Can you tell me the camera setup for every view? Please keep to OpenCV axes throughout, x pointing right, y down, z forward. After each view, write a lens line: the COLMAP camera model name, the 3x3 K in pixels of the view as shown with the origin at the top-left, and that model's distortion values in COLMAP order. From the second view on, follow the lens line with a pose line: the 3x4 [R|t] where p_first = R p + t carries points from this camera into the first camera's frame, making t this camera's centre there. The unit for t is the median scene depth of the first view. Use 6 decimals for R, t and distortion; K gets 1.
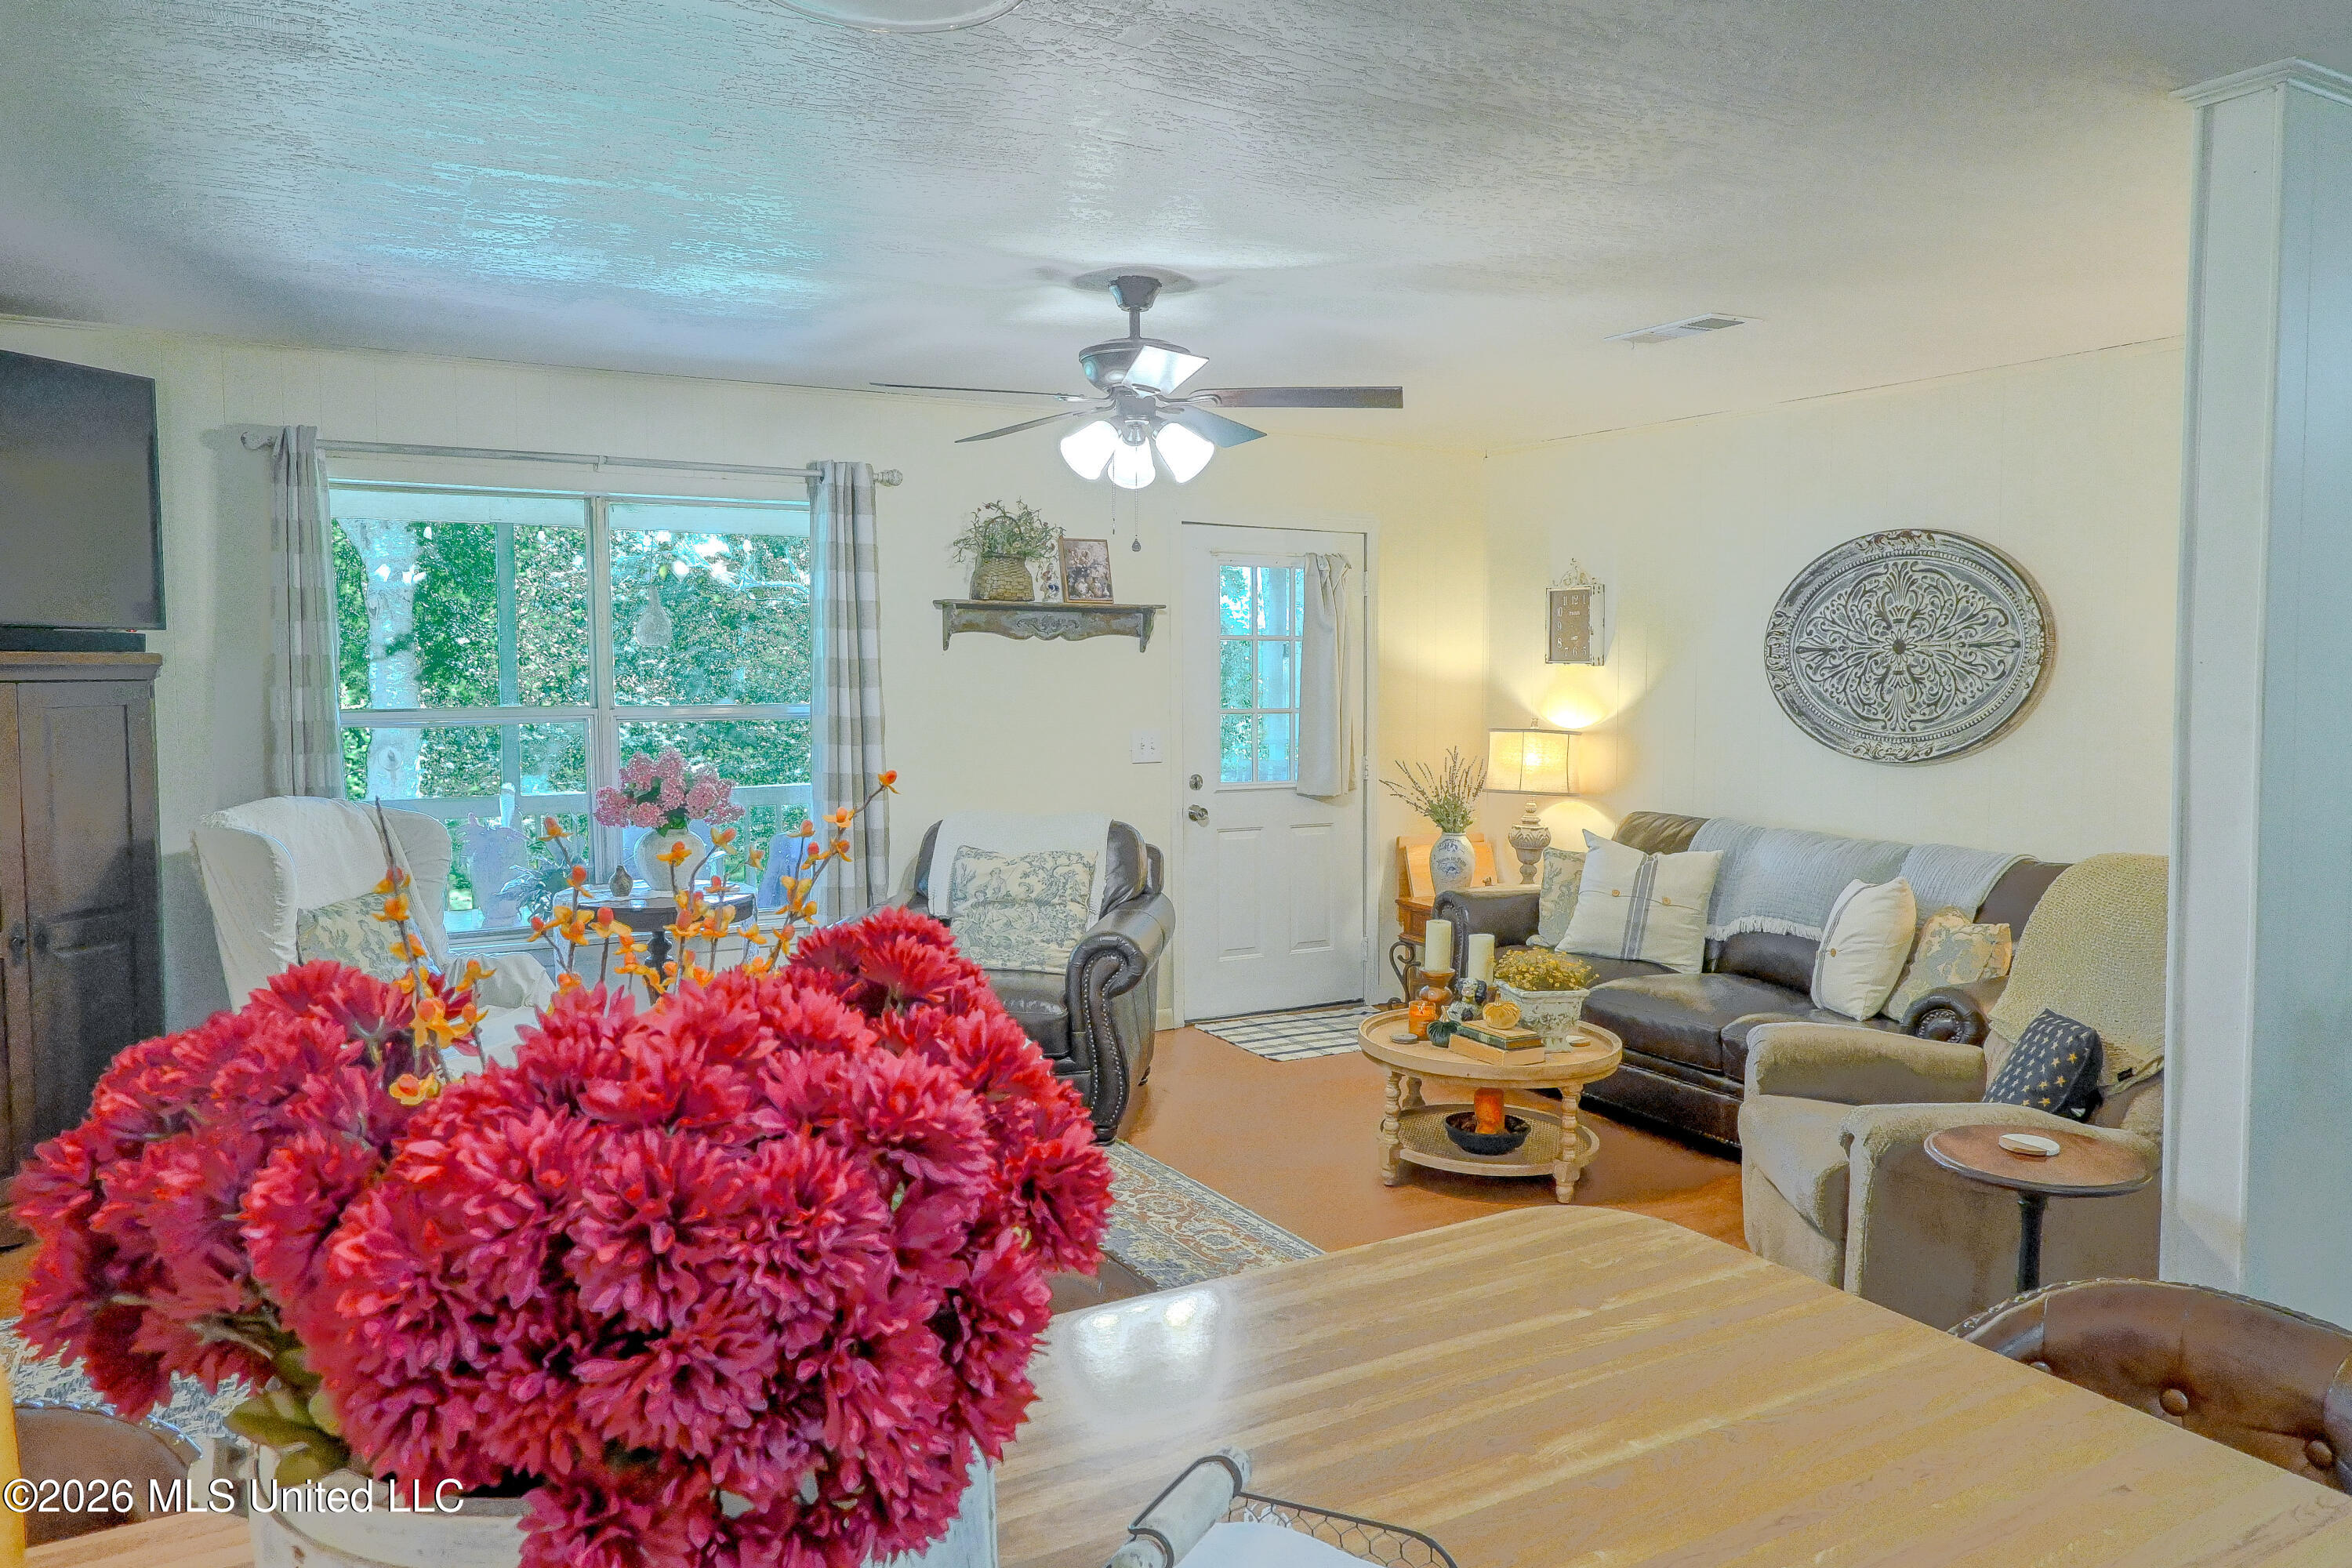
lens RADIAL K [[1599.2, 0, 1176.8], [0, 1599.2, 779.9], [0, 0, 1]] dist [-0.000442, -0.001242]
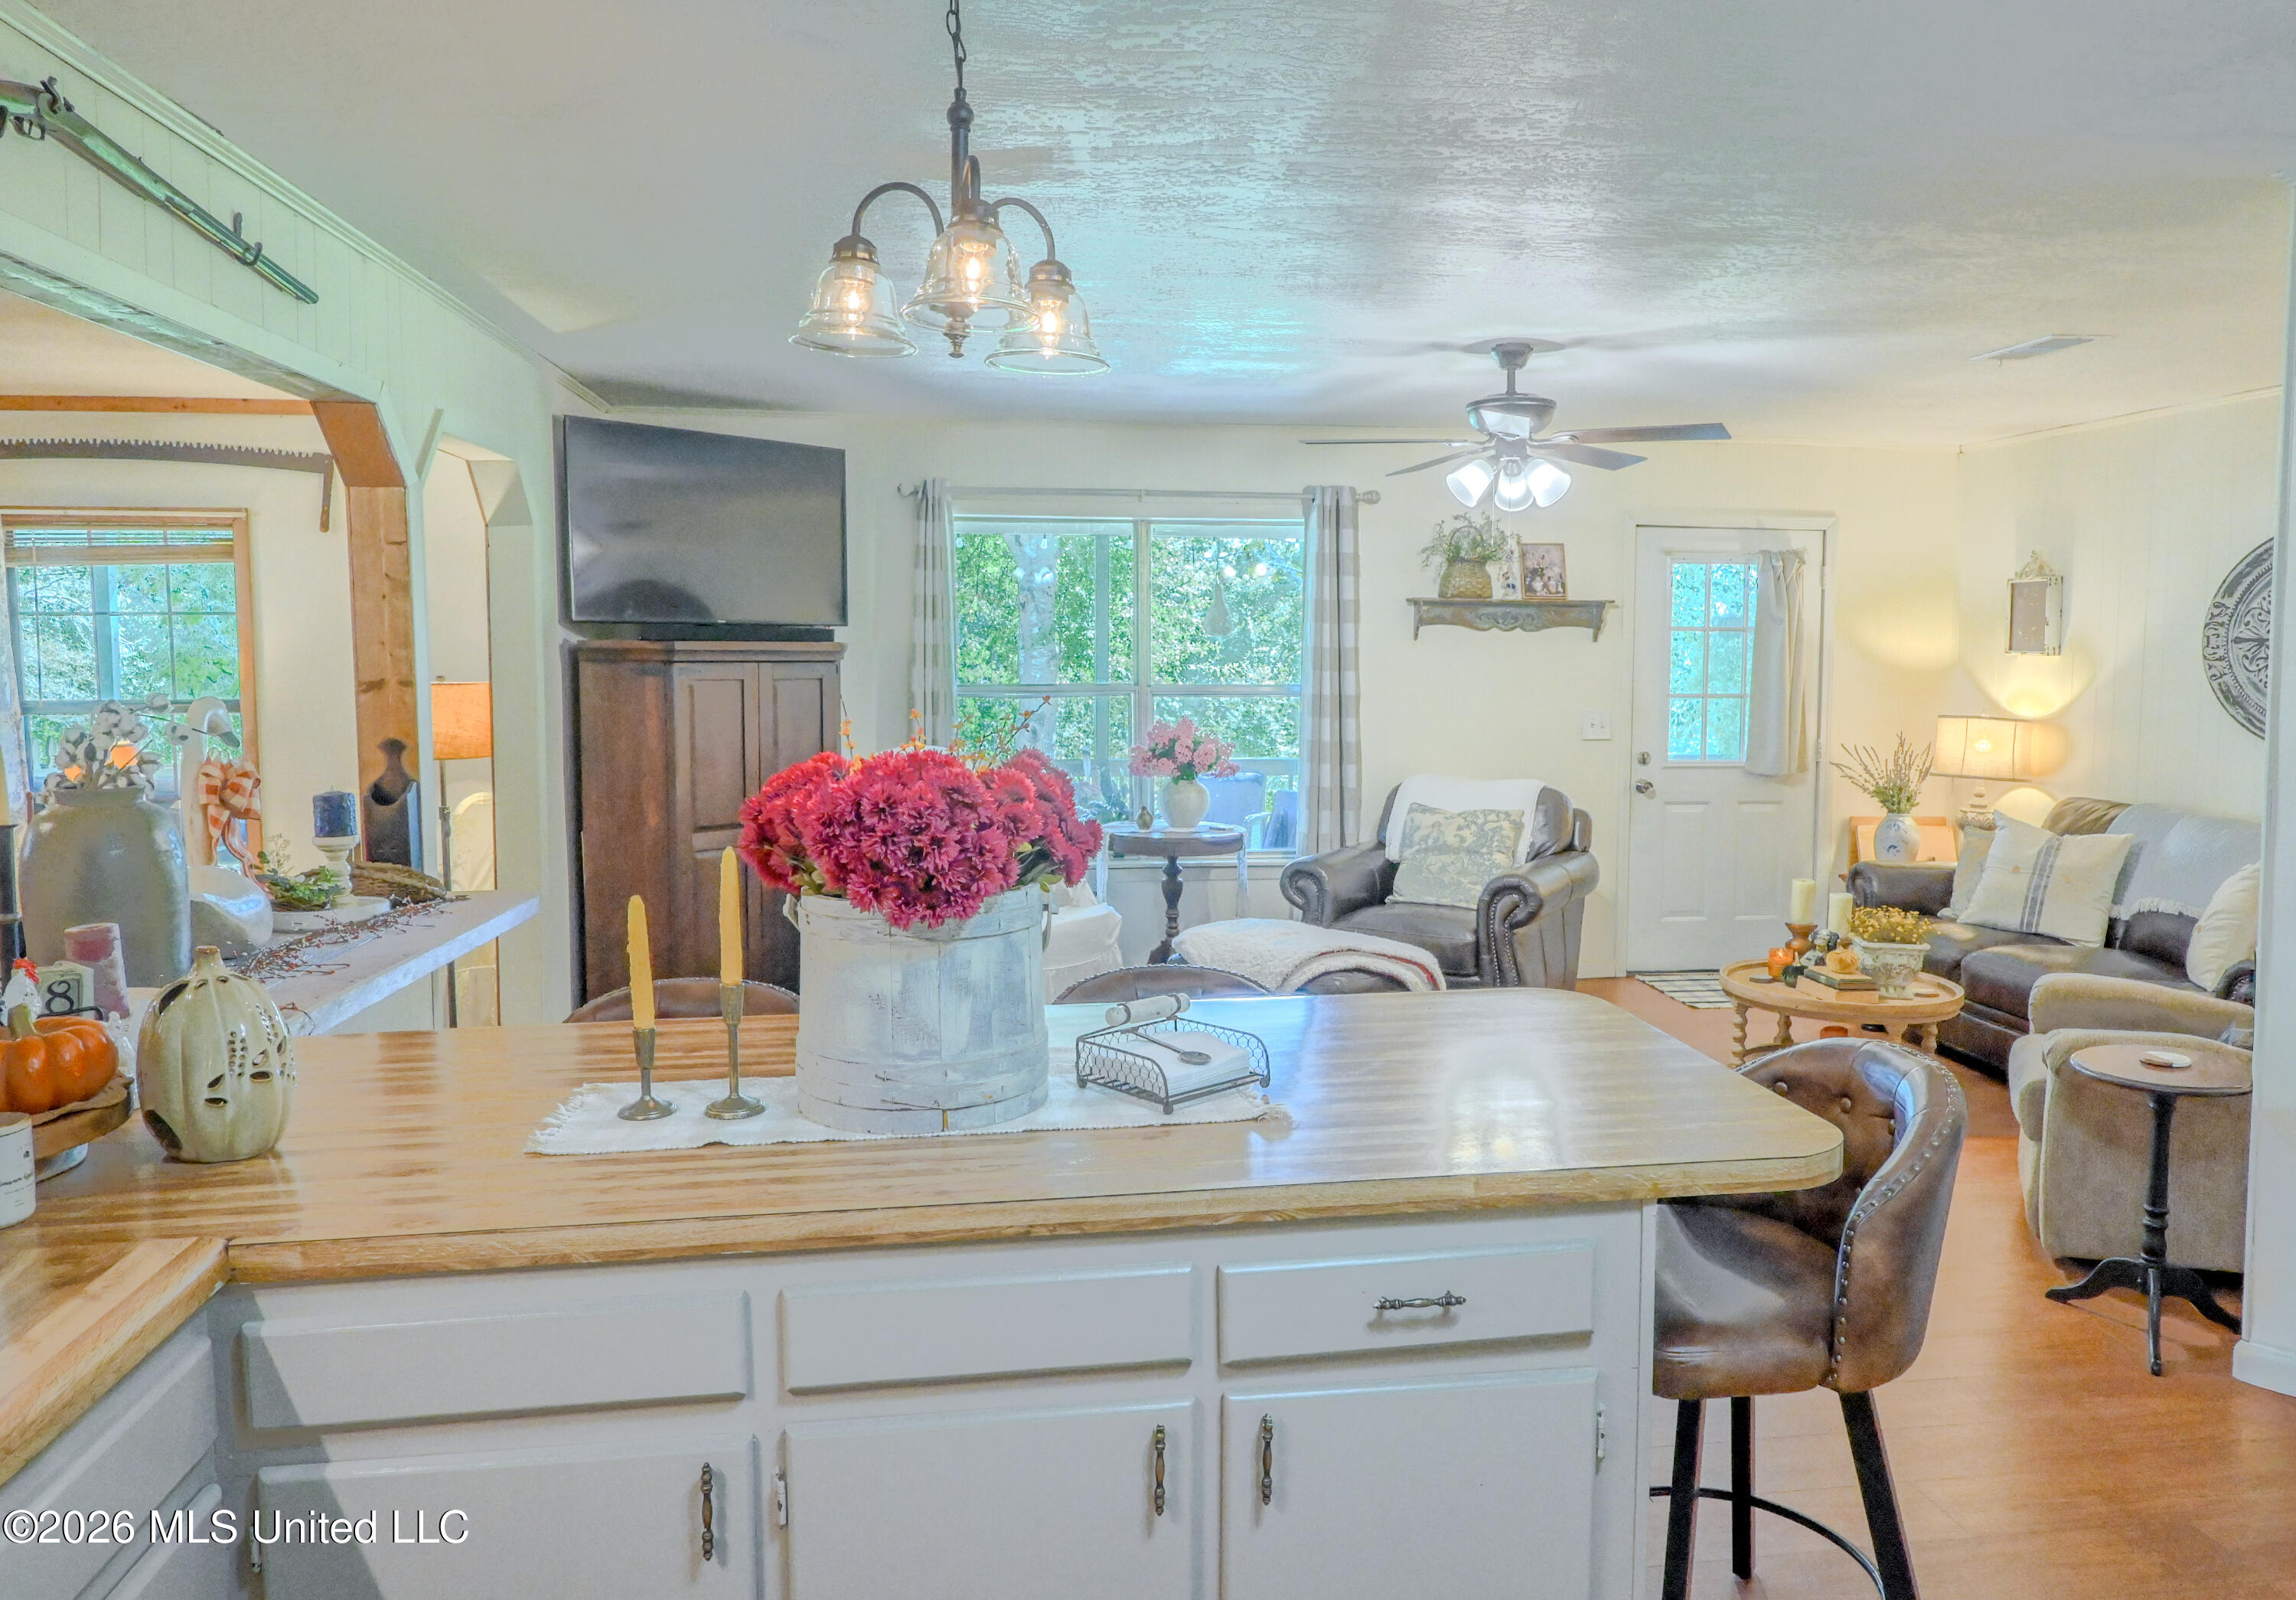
lens RADIAL K [[1629.8, 0, 1204.7], [0, 1629.8, 798.8], [0, 0, 1]] dist [0.000003, -0.003748]
pose [[0.934078, 0.034453, -0.355404, 0.156893], [-0.028325, 0.999347, 0.022433, 0.015187], [0.355945, -0.010888, 0.934444, -0.206809]]
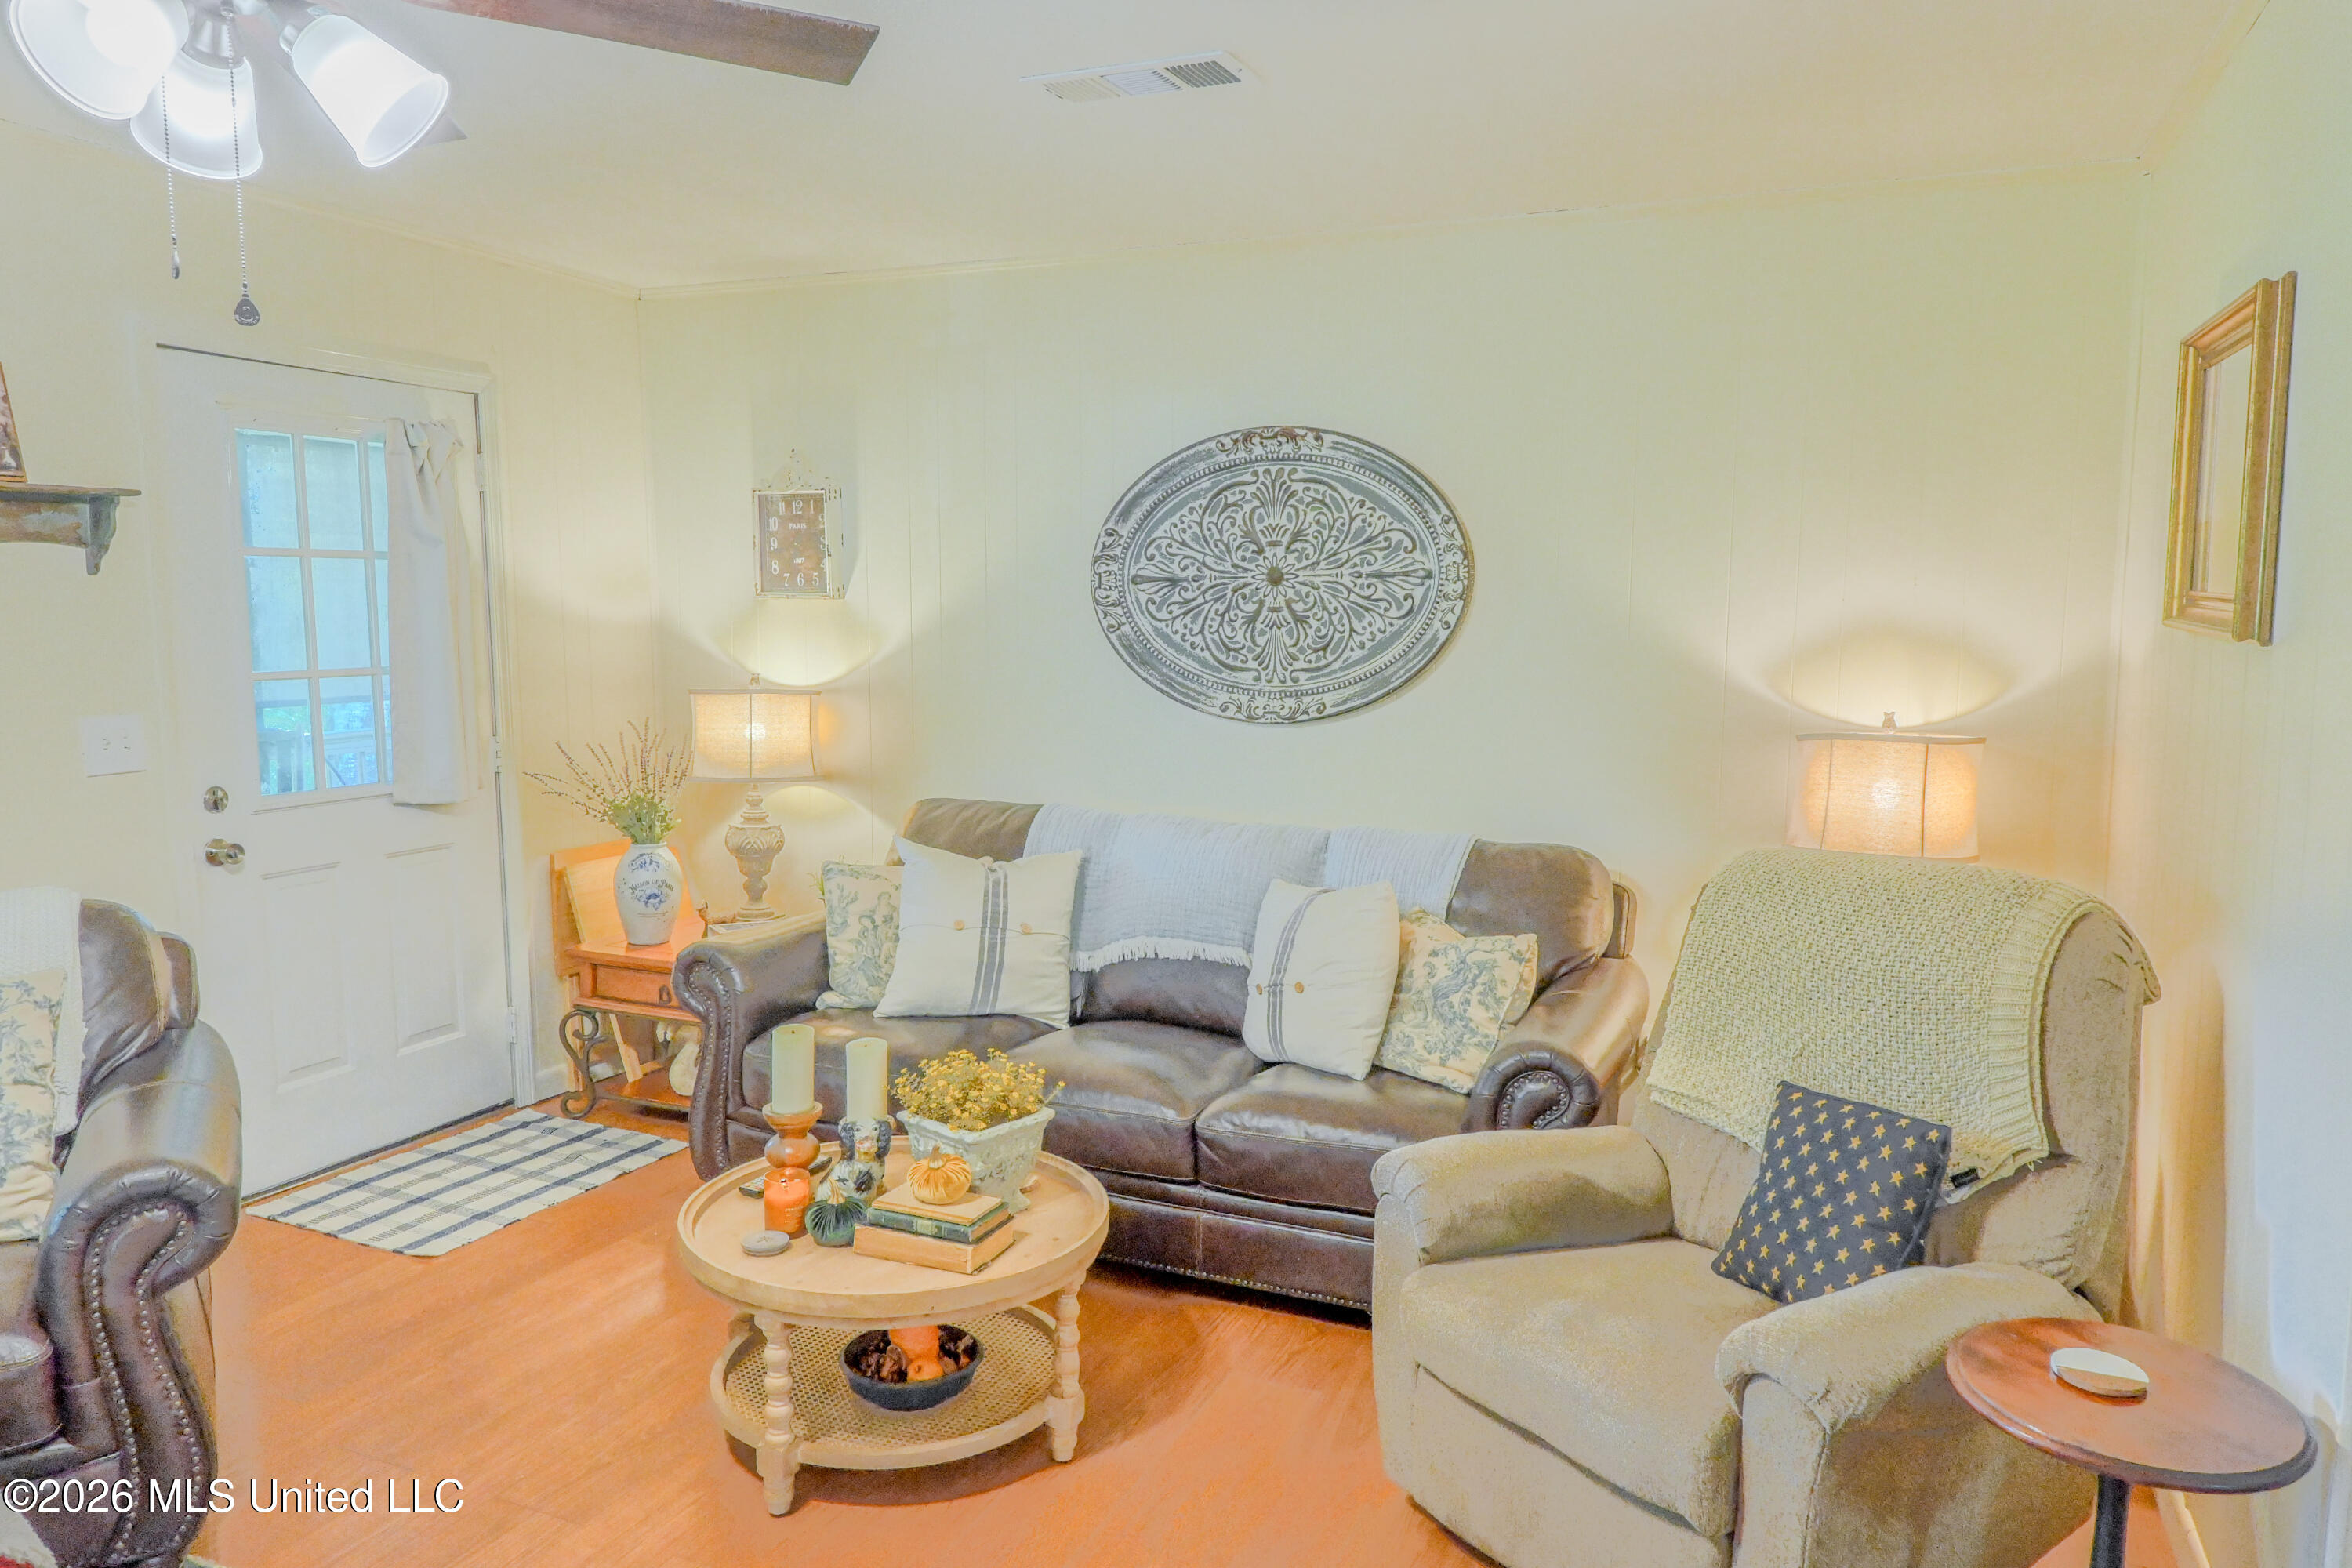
lens RADIAL K [[1599.2, 0, 1176.5], [0, 1599.2, 777.5], [0, 0, 1]] dist [-0.000442, -0.001242]
pose [[0.801255, -0.065701, 0.594705, -0.063835], [0.040173, 0.997617, 0.056088, -0.030014], [-0.596973, -0.021050, 0.801985, 0.387741]]
